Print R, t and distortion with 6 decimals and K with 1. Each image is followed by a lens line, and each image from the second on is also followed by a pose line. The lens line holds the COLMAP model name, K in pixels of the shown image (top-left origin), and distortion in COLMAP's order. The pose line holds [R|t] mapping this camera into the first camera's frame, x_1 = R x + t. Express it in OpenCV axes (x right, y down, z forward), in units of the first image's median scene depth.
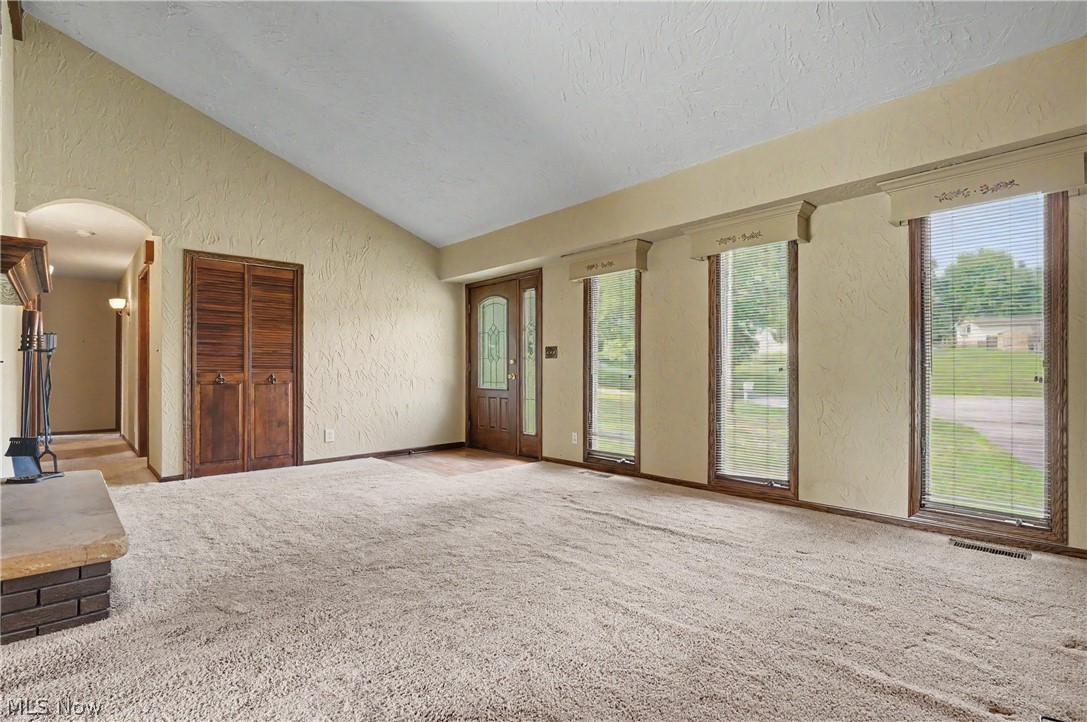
lens RADIAL K [[496.3, 0, 553.4], [0, 496.3, 366.7], [0, 0, 1]] dist [-0.010681, 0.001435]
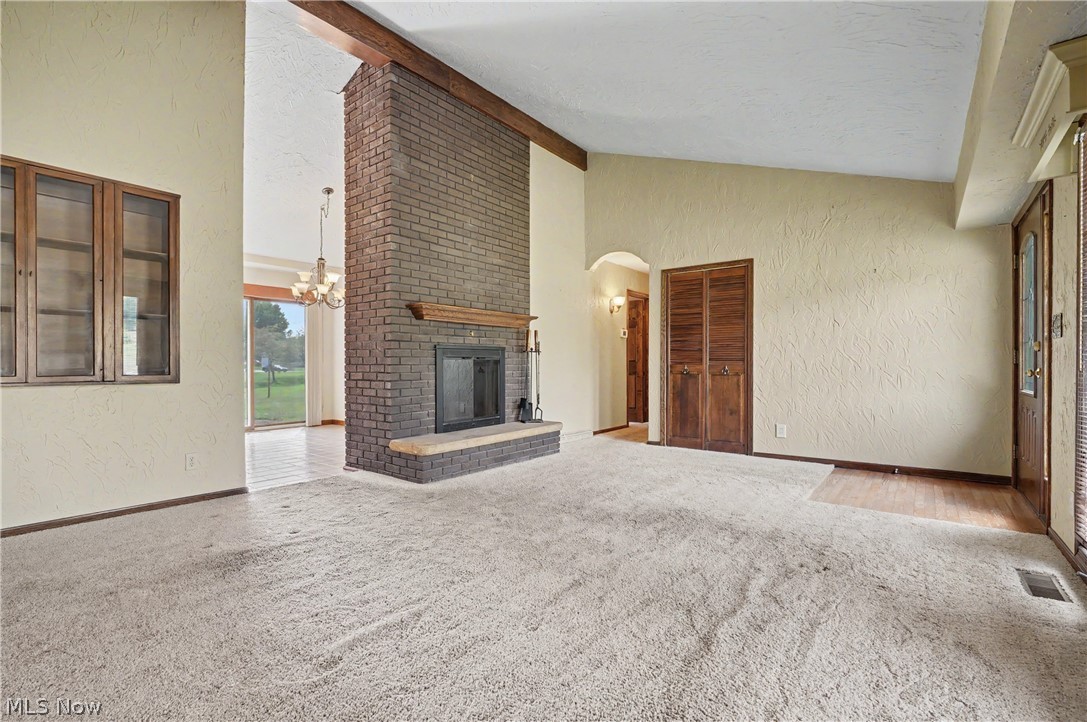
lens RADIAL K [[496.3, 0, 551.4], [0, 496.3, 363.3], [0, 0, 1]] dist [-0.010681, 0.001435]
pose [[0.152623, 0.001474, -0.988283, 0.462843], [0.010045, 0.999945, 0.003043, 0.002031], [0.988233, -0.010391, 0.152600, 0.461594]]
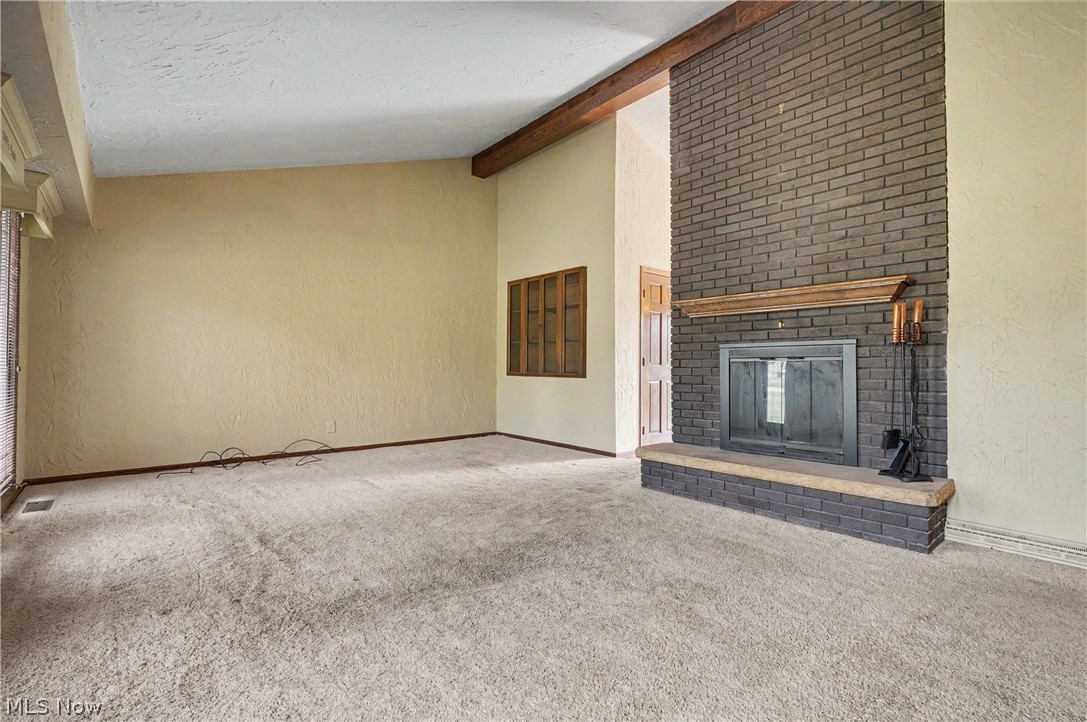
lens RADIAL K [[496.3, 0, 538.3], [0, 496.3, 359.5], [0, 0, 1]] dist [-0.010681, 0.001435]
pose [[-0.997523, -0.001800, 0.070321, -0.254053], [-0.003745, 0.999614, -0.027531, 0.015321], [-0.070244, -0.027726, -0.997144, 1.196139]]
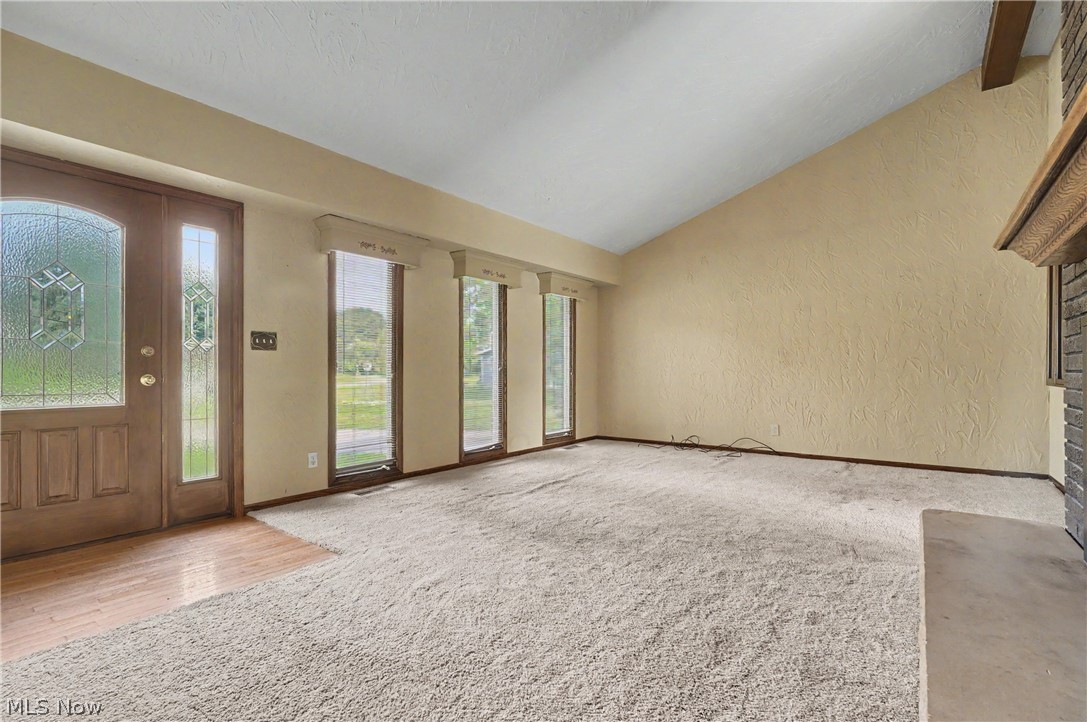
lens RADIAL K [[496.3, 0, 541.2], [0, 496.3, 366.5], [0, 0, 1]] dist [-0.010681, 0.001435]
pose [[-0.132650, 0.010522, 0.991107, -0.776008], [-0.009736, 0.999882, -0.011918, 0.009742], [-0.991115, -0.011230, -0.132532, 0.805267]]
